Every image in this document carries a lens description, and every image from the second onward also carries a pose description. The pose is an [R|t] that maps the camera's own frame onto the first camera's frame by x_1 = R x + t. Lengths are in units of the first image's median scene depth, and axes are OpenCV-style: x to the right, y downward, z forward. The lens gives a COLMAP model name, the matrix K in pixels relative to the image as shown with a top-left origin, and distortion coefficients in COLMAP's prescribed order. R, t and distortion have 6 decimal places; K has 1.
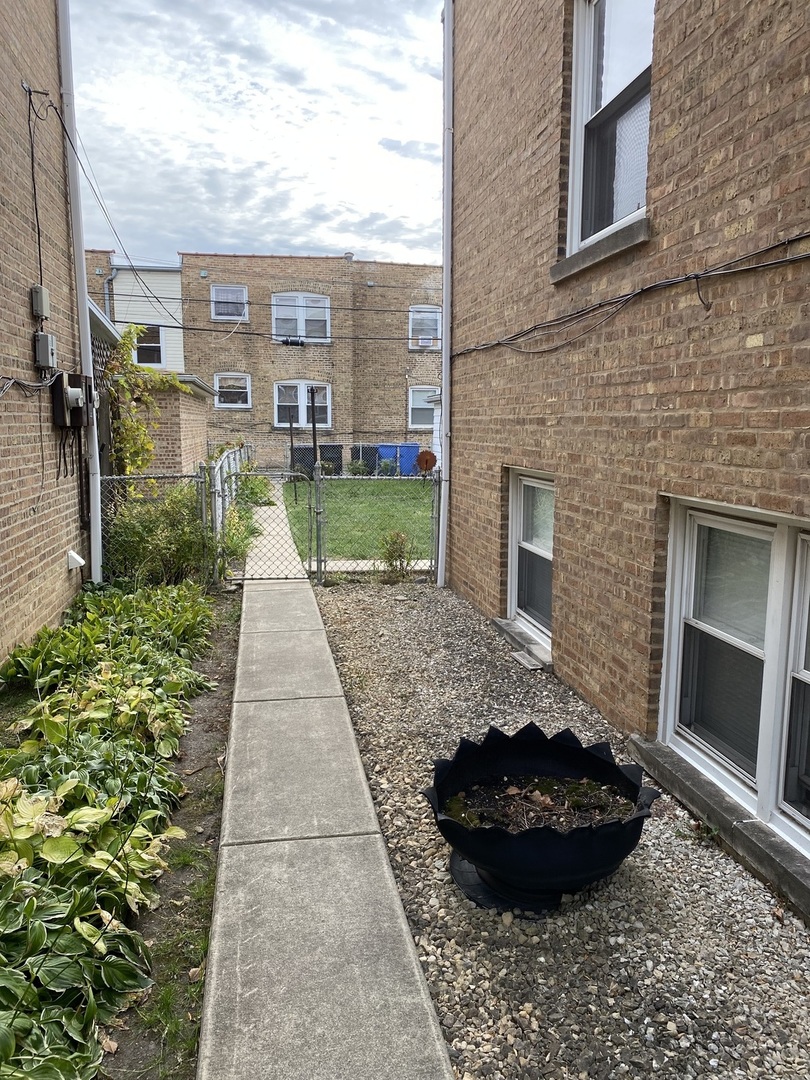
lens RADIAL K [[817.4, 0, 403.1], [0, 817.4, 542.3], [0, 0, 1]] dist [0.029698, -0.030598]
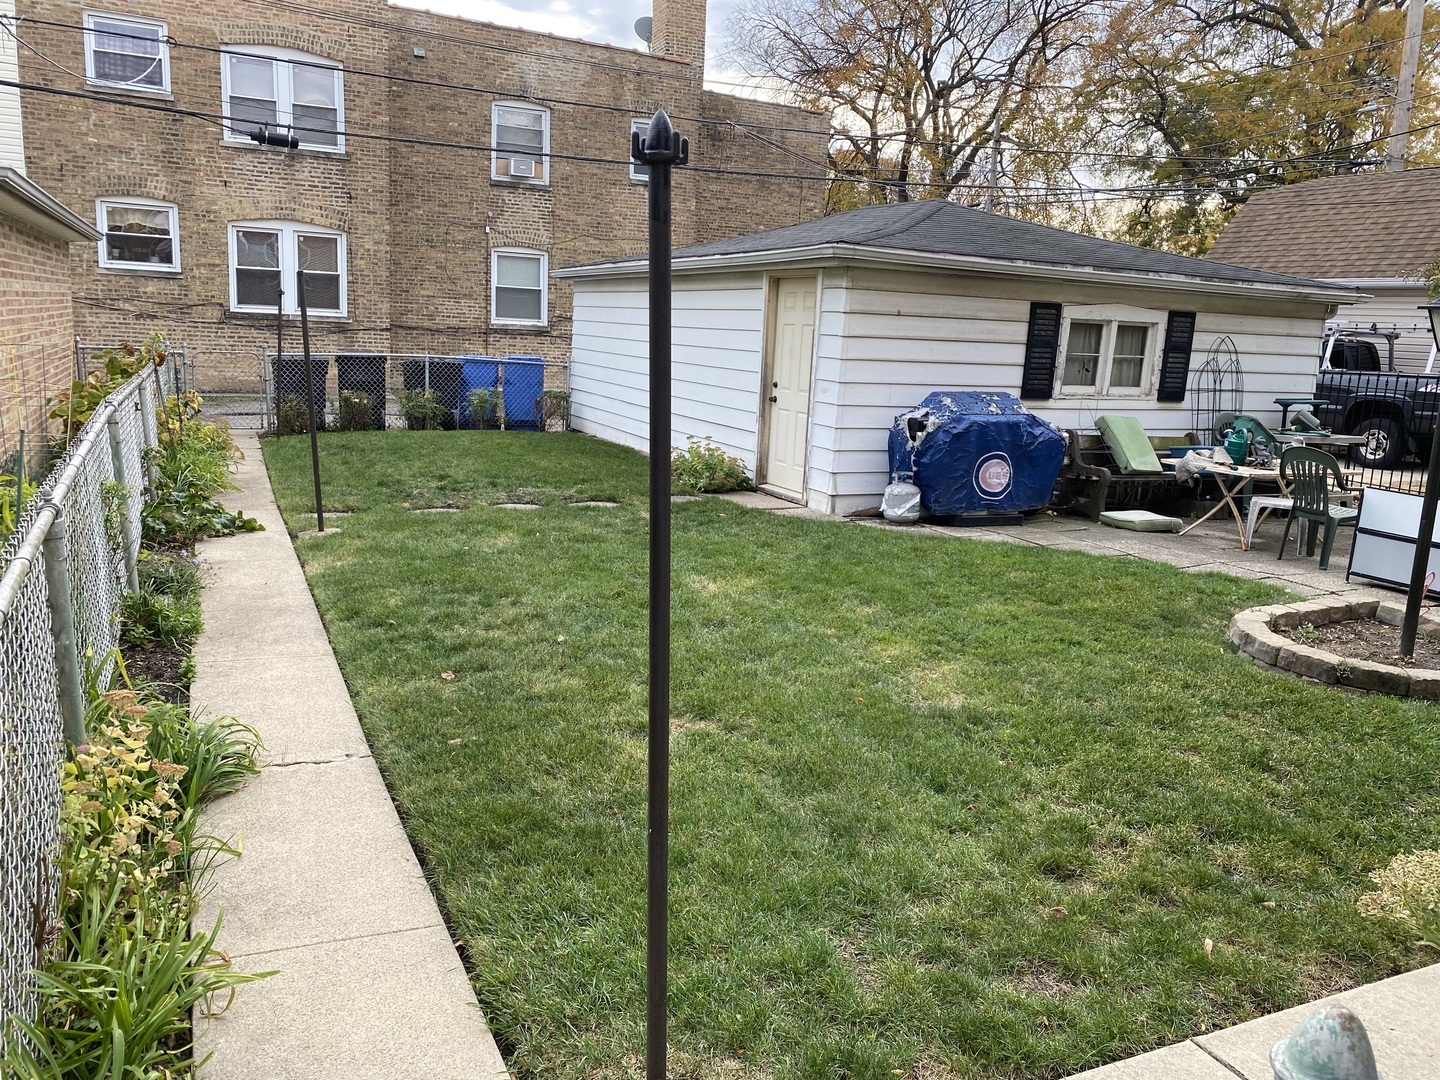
lens RADIAL K [[1089.8, 0, 718.8], [0, 1089.8, 508.1], [0, 0, 1]] dist [0.029698, -0.030598]
pose [[0.963191, -0.007536, 0.268712, -0.048208], [-0.001197, 0.999477, 0.032319, -0.040875], [-0.268815, -0.031451, 0.962678, 0.255346]]
